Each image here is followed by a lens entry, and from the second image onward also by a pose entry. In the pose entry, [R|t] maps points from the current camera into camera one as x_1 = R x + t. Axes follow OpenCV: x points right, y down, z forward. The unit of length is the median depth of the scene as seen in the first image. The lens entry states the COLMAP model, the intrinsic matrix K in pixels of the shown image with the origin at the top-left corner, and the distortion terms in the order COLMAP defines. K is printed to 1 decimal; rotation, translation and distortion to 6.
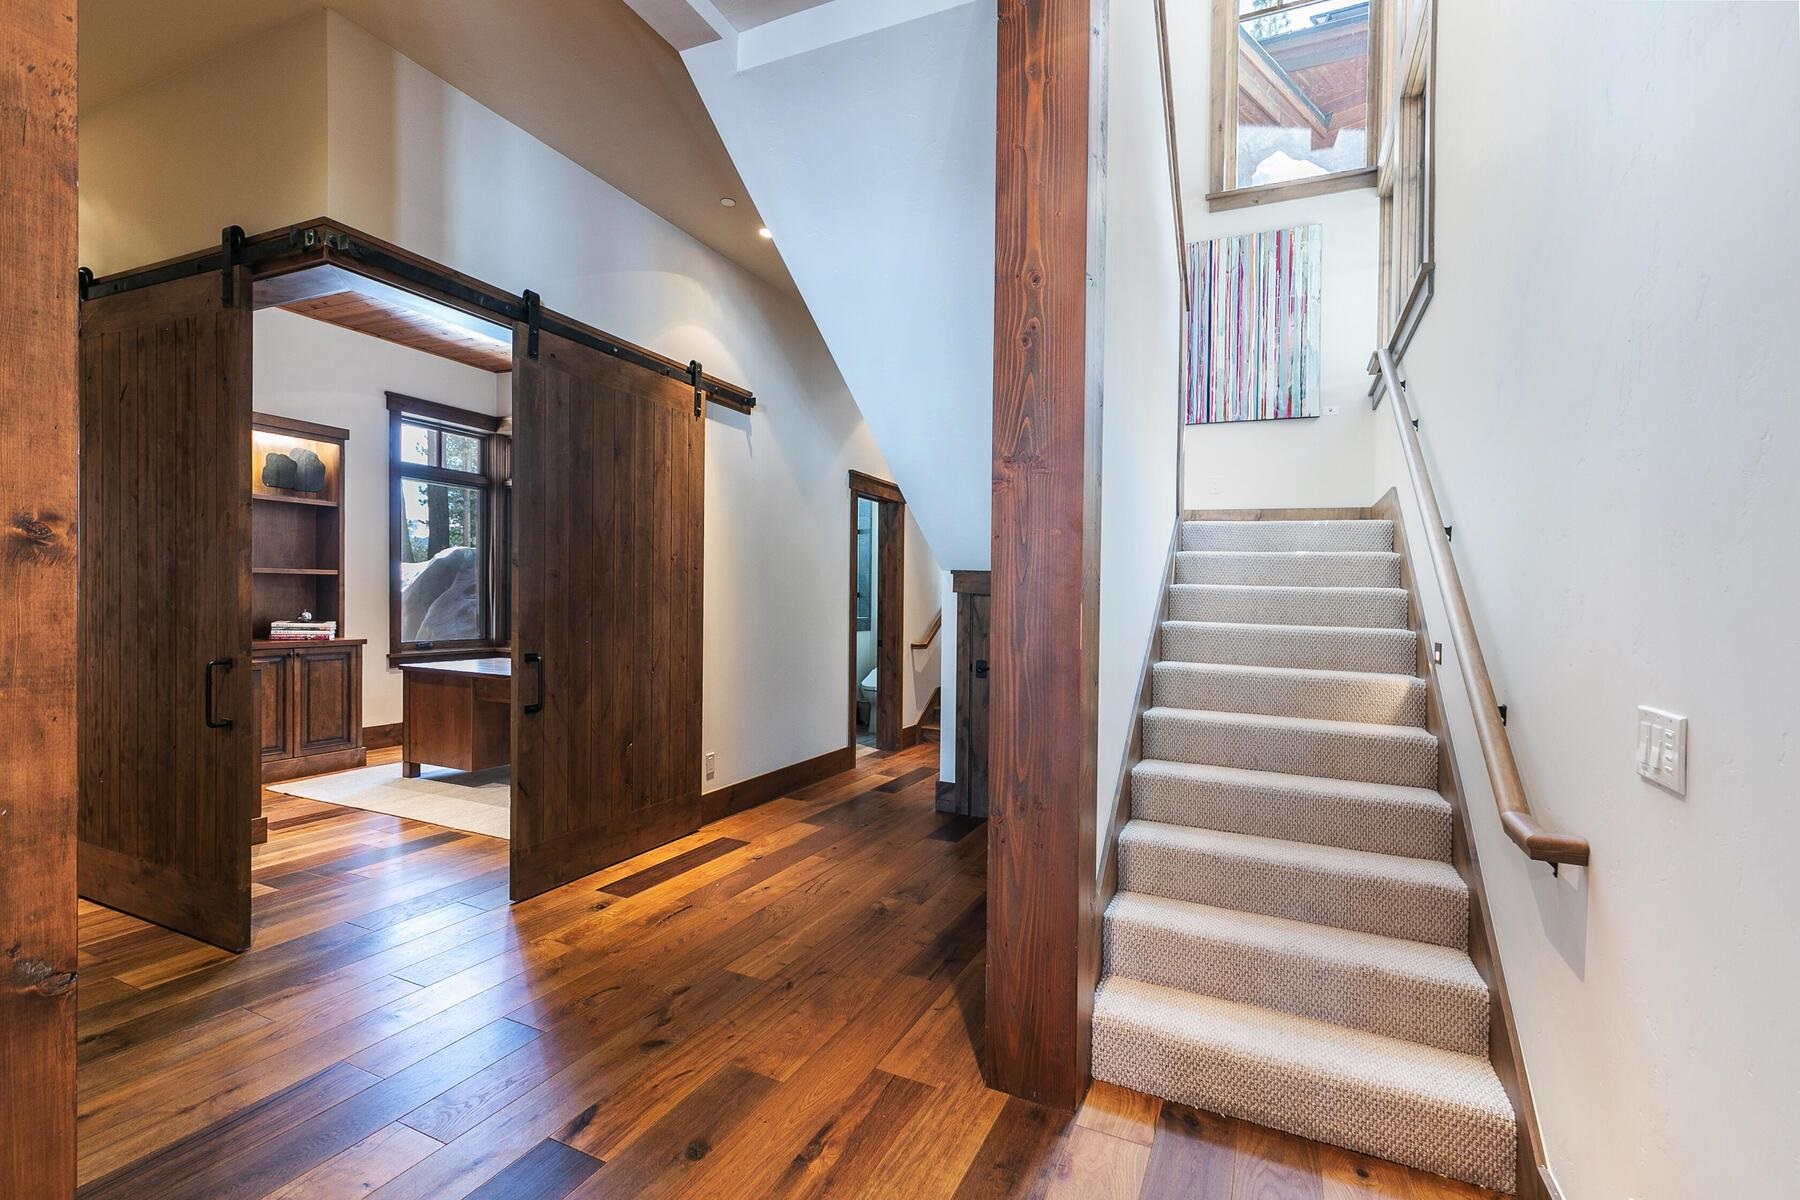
lens RADIAL K [[820.8, 0, 900.0], [0, 820.8, 593.5], [0, 0, 1]] dist [0.002246, -0.000133]
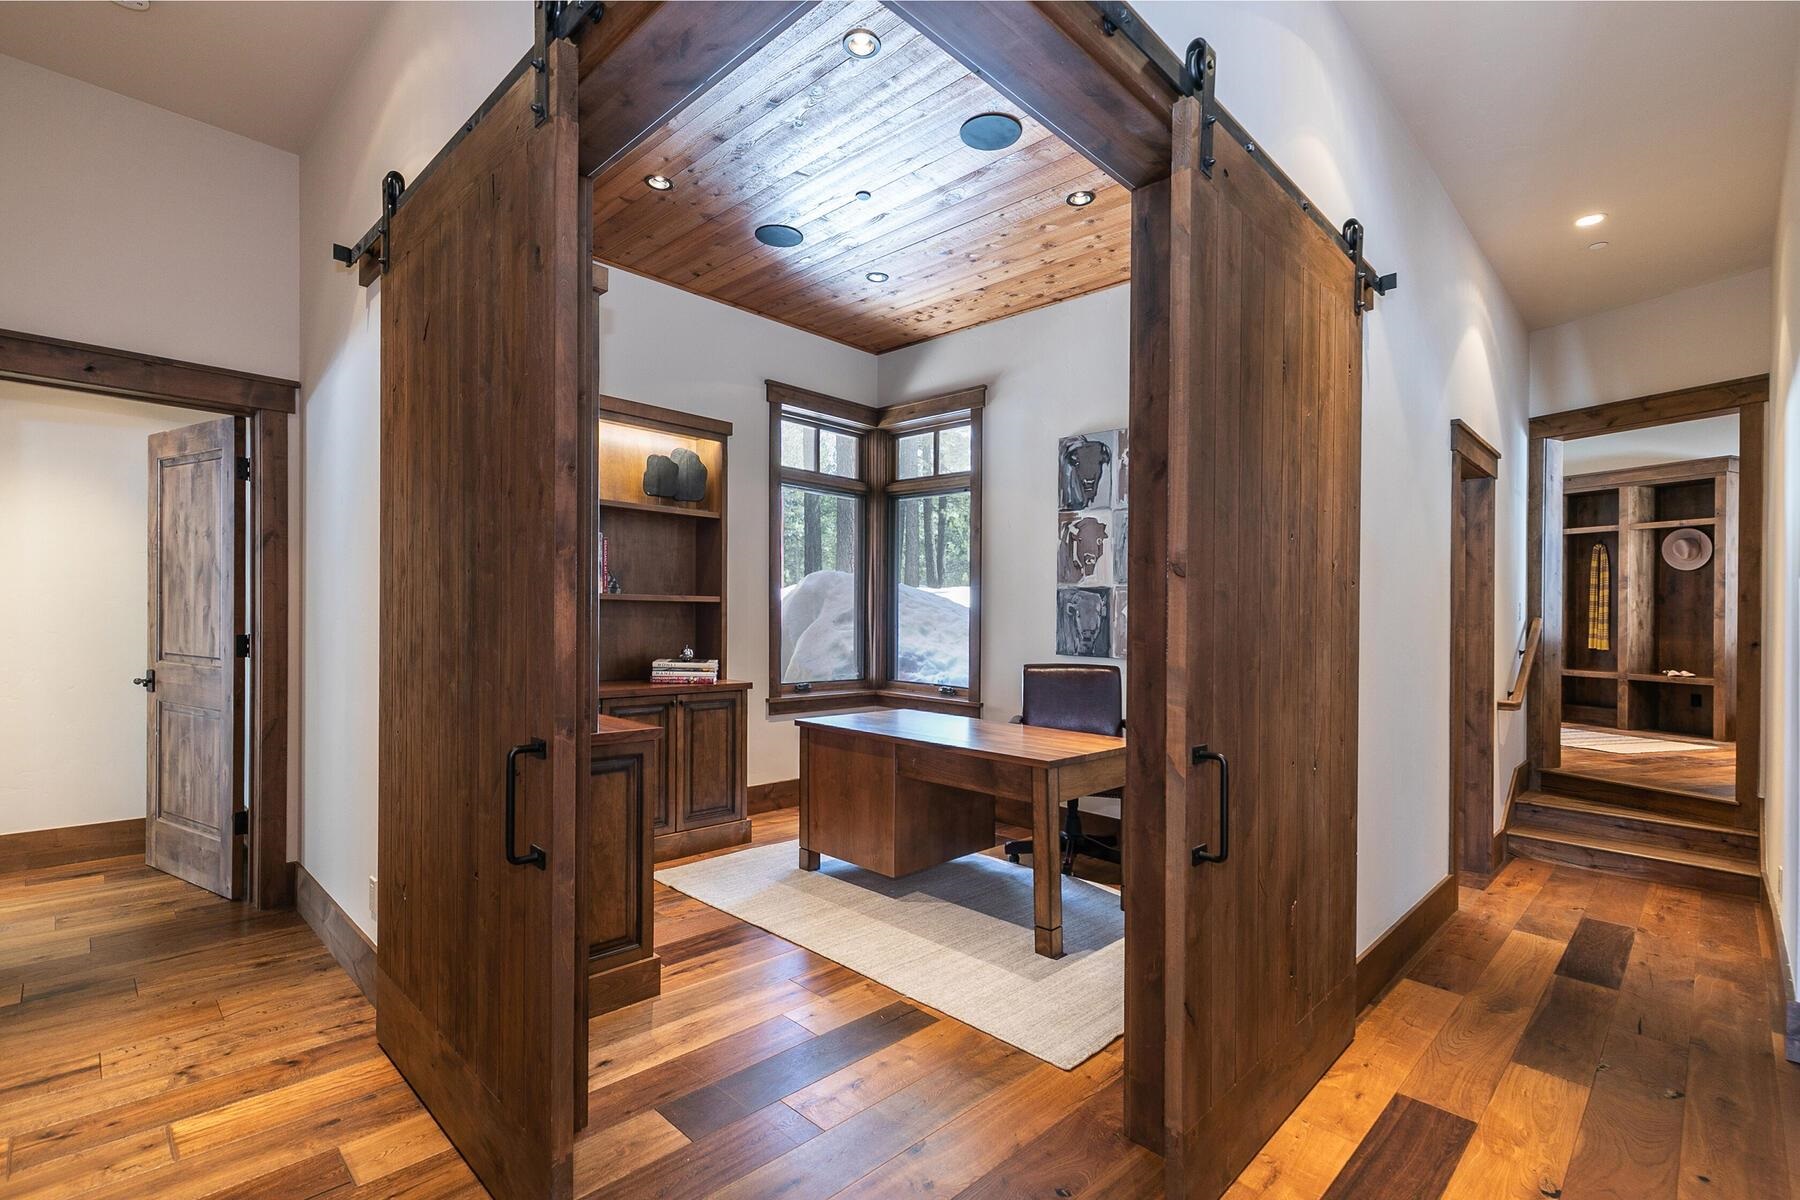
lens RADIAL K [[806.4, 0, 902.0], [0, 806.4, 605.2], [0, 0, 1]] dist [0.006552, -0.000879]
pose [[0.947255, -0.010223, -0.320317, -0.263750], [0.004272, 0.999805, -0.019276, -0.003759], [0.320451, 0.016890, 0.947114, 0.309287]]
